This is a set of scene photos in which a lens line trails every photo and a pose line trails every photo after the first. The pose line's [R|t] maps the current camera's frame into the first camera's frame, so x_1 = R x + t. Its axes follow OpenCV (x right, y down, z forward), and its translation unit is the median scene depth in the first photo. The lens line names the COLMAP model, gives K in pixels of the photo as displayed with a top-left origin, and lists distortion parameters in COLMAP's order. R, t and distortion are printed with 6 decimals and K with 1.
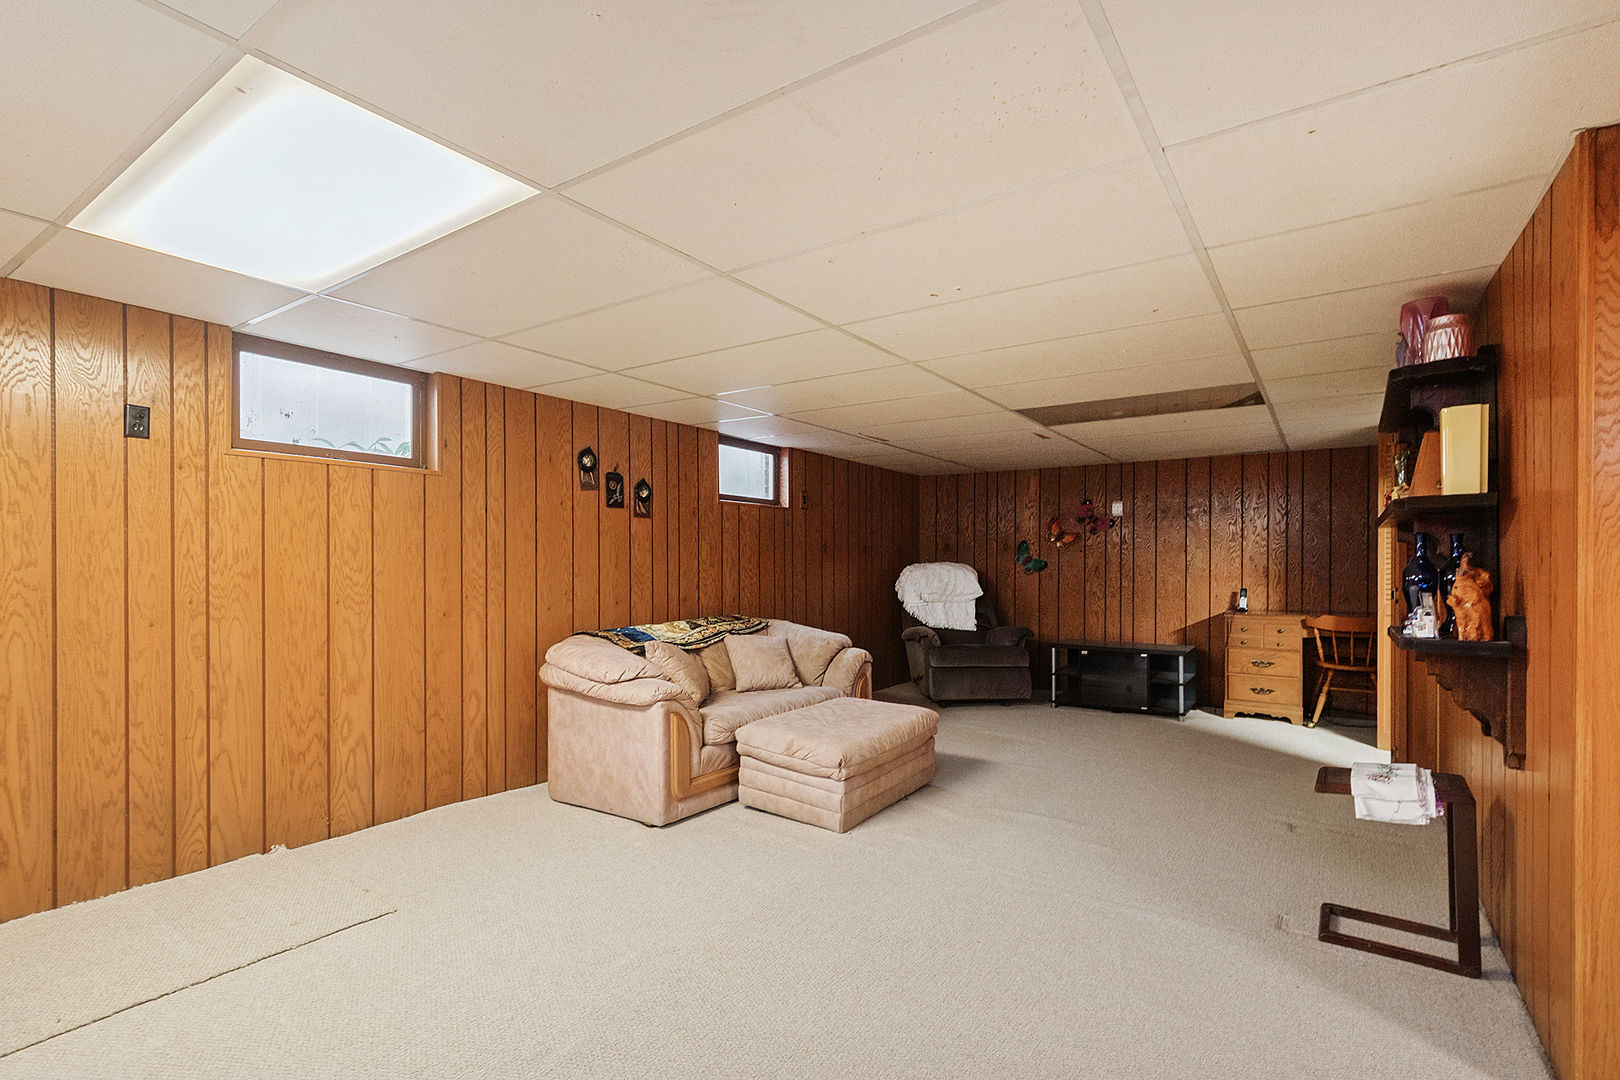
lens RADIAL K [[730.0, 0, 758.0], [0, 730.0, 571.6], [0, 0, 1]] dist [-0.001772, 0.000426]
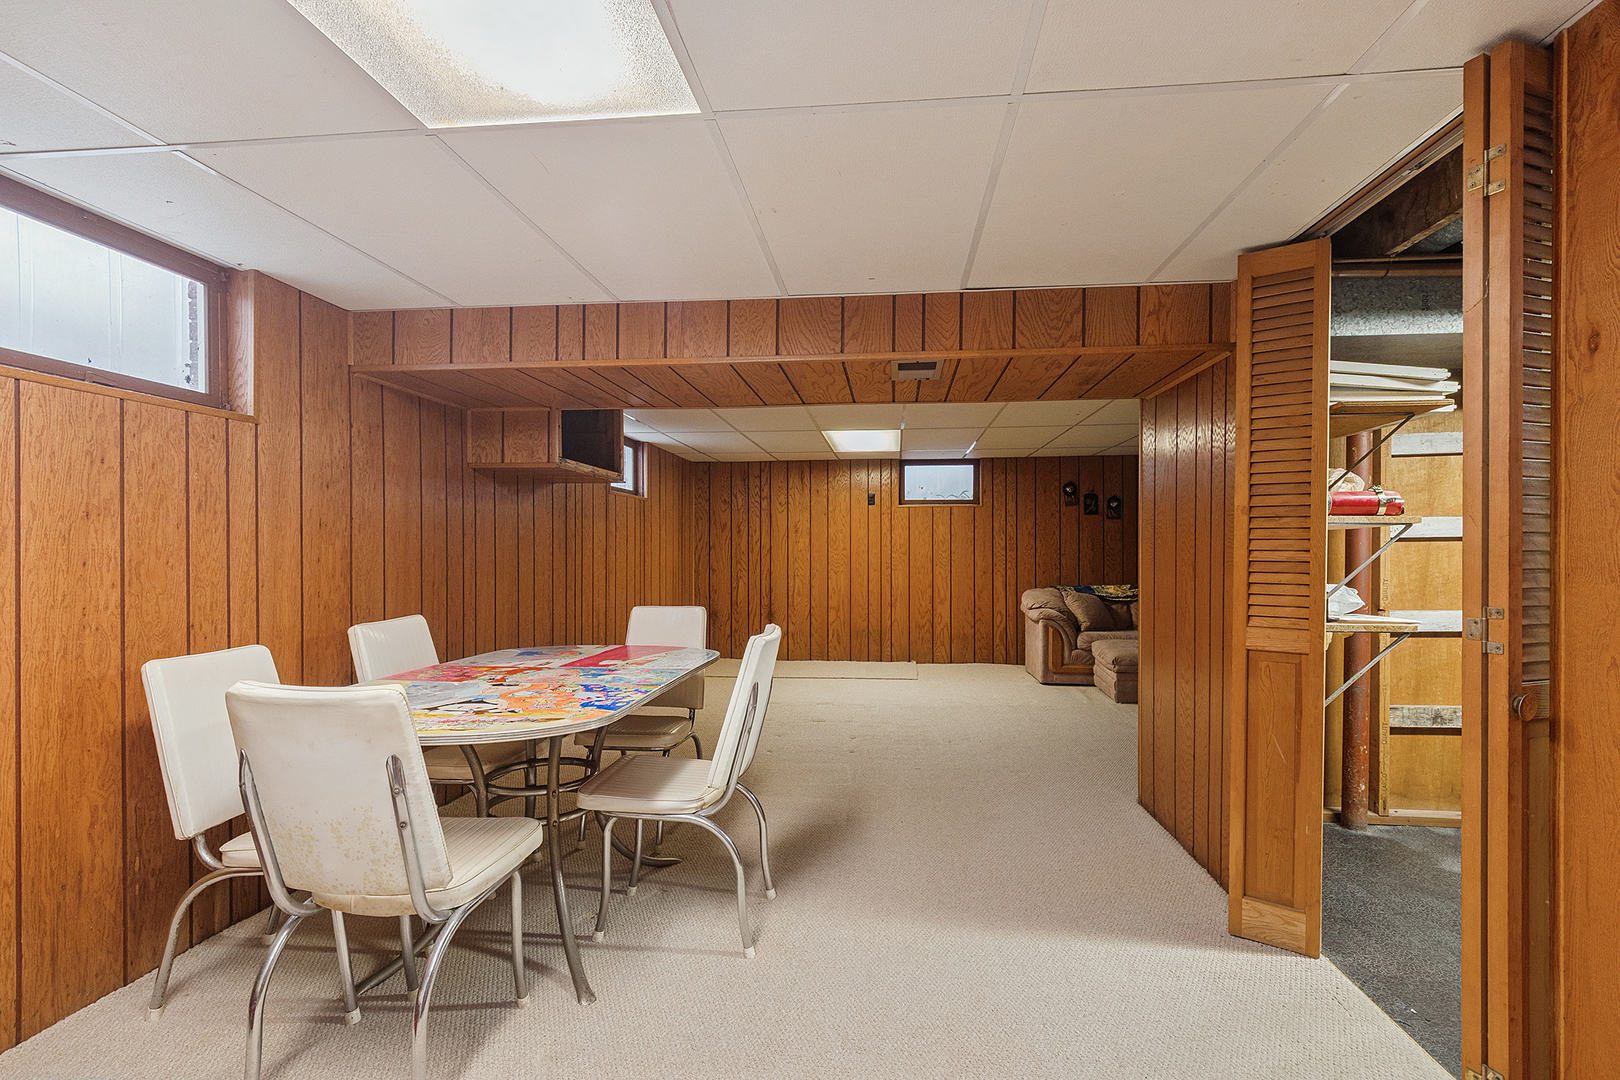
lens RADIAL K [[730.0, 0, 814.7], [0, 730.0, 546.6], [0, 0, 1]] dist [-0.001772, 0.000426]
pose [[0.482706, 0.001899, -0.875780, 1.240829], [-0.004381, 0.999990, -0.000246, -0.014484], [0.875771, 0.003956, 0.482710, -0.463502]]
